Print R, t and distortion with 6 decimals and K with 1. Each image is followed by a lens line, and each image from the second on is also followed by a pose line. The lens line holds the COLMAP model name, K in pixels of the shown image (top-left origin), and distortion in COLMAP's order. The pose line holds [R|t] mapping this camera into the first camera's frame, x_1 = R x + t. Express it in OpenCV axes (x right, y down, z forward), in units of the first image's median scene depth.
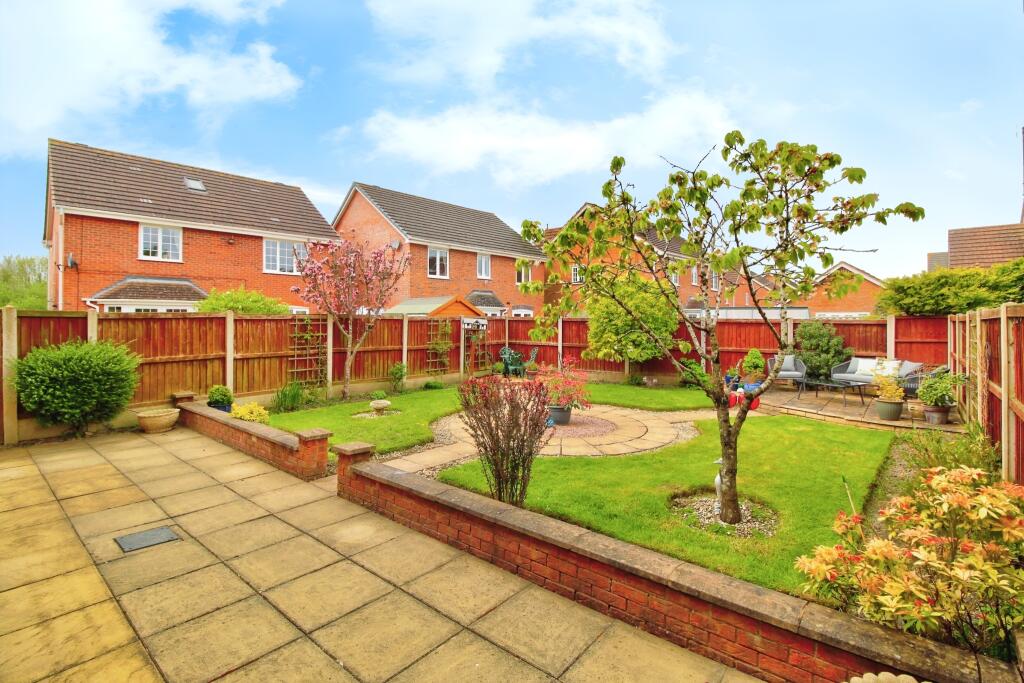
lens RADIAL K [[494.3, 0, 514.8], [0, 494.3, 304.2], [0, 0, 1]] dist [-0.017895, -0.001333]
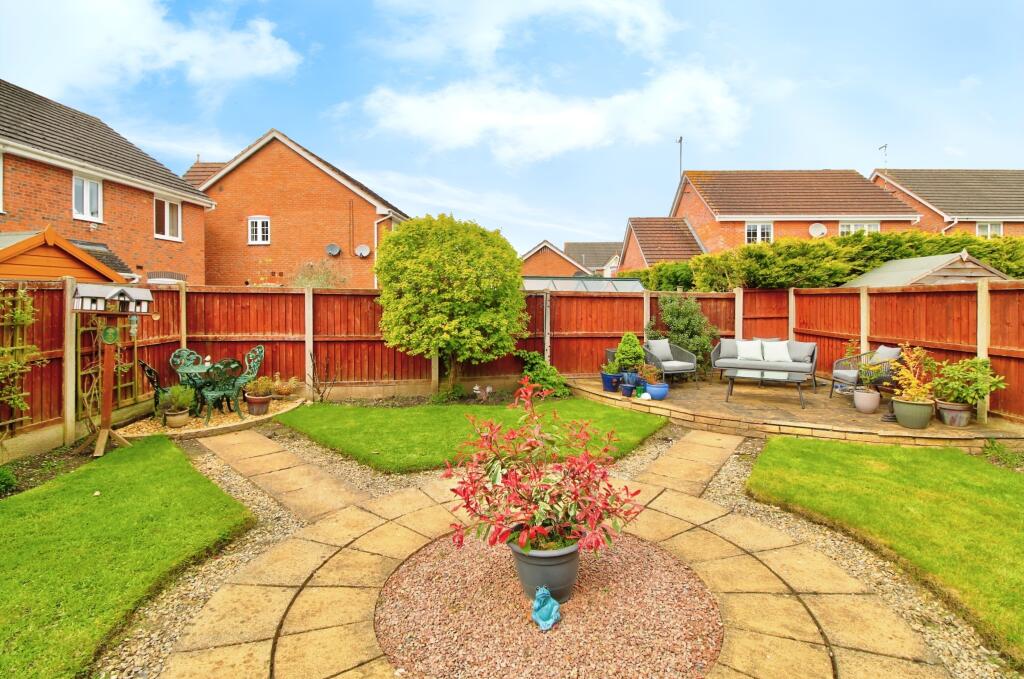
lens RADIAL K [[494.3, 0, 514.8], [0, 494.3, 302.2], [0, 0, 1]] dist [-0.017895, -0.001333]
pose [[0.764492, -0.005386, 0.644610, -0.085709], [-0.019337, 0.999323, 0.031284, 0.023260], [-0.644343, -0.036381, 0.763871, 0.477914]]
